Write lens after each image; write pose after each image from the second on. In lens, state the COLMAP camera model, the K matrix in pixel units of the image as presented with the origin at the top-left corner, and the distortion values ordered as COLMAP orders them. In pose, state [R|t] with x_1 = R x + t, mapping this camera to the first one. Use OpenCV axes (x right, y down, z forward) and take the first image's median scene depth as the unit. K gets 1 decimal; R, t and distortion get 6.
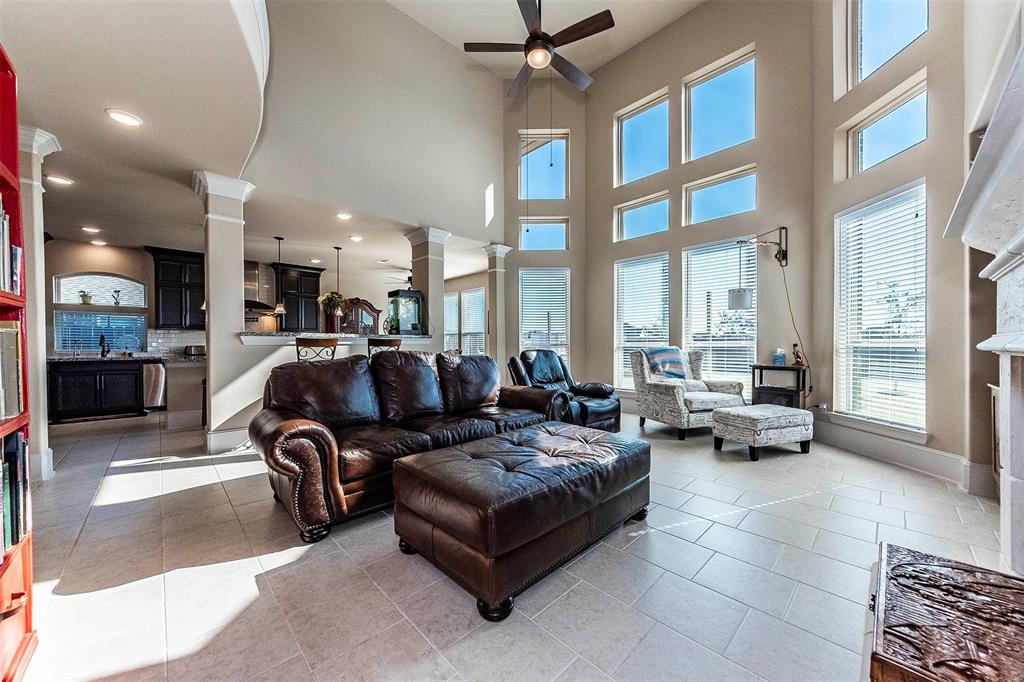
lens RADIAL K [[371.6, 0, 506.8], [0, 371.6, 347.7], [0, 0, 1]] dist [-0.002393, 0.000531]
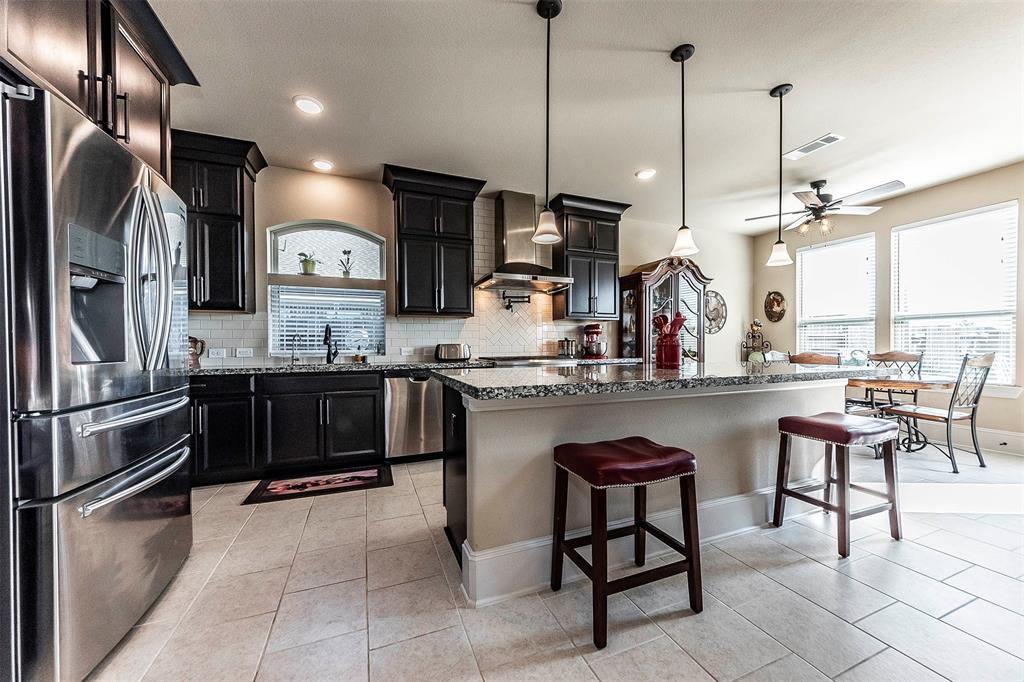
lens RADIAL K [[371.6, 0, 511.4], [0, 371.6, 346.1], [0, 0, 1]] dist [-0.002393, 0.000531]
pose [[0.927094, -0.003084, -0.374816, -0.587383], [0.001290, 0.999986, -0.005038, 0.000722], [0.374826, 0.004187, 0.927086, 0.550559]]
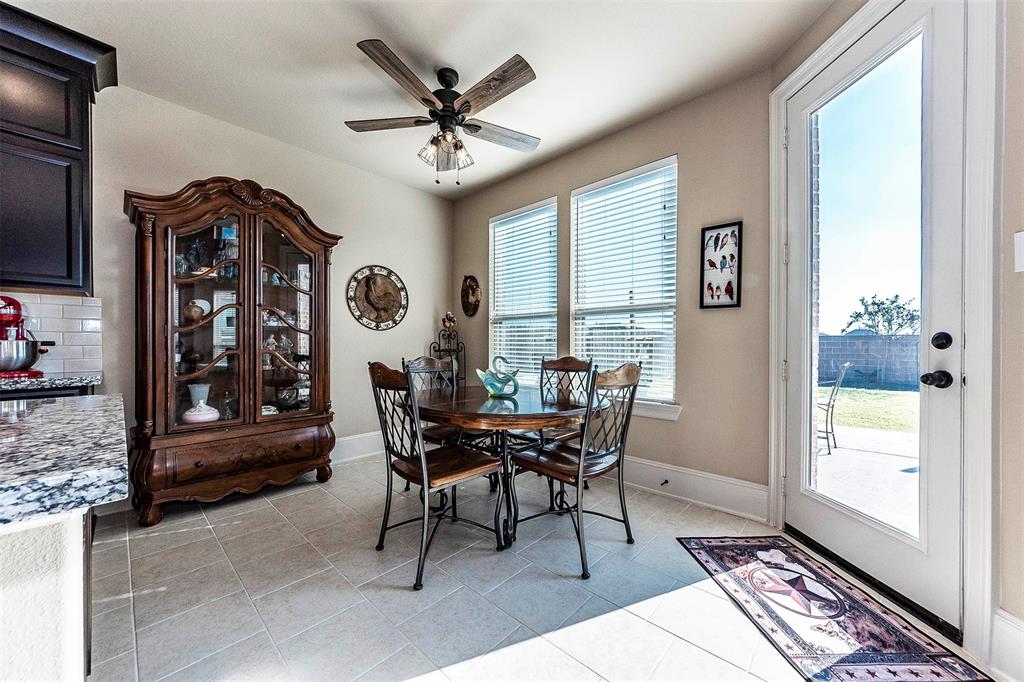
lens RADIAL K [[371.6, 0, 507.7], [0, 371.6, 347.9], [0, 0, 1]] dist [-0.002393, 0.000531]
pose [[0.998382, 0.002290, 0.056822, -0.305445], [-0.002191, 0.999996, -0.001814, -0.003554], [-0.056826, 0.001686, 0.998383, 0.945851]]
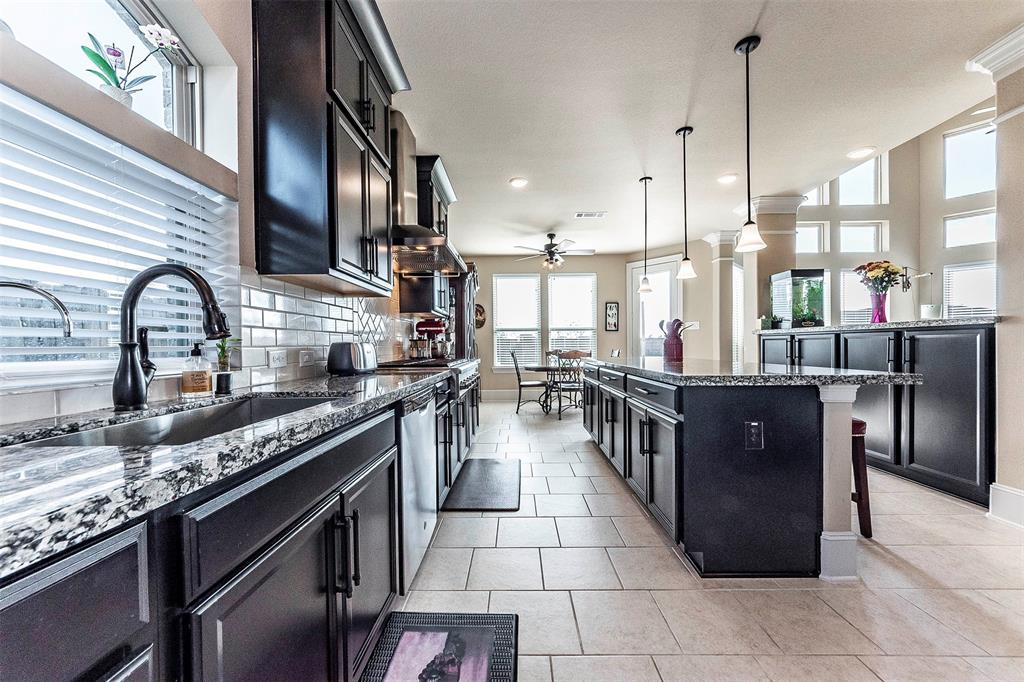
lens RADIAL K [[371.6, 0, 509.4], [0, 371.6, 346.1], [0, 0, 1]] dist [-0.002393, 0.000531]
pose [[0.700588, -0.003100, 0.713559, -1.073894], [0.010629, 0.999925, -0.006092, 0.001755], [-0.713487, 0.011853, 0.700569, 0.761135]]
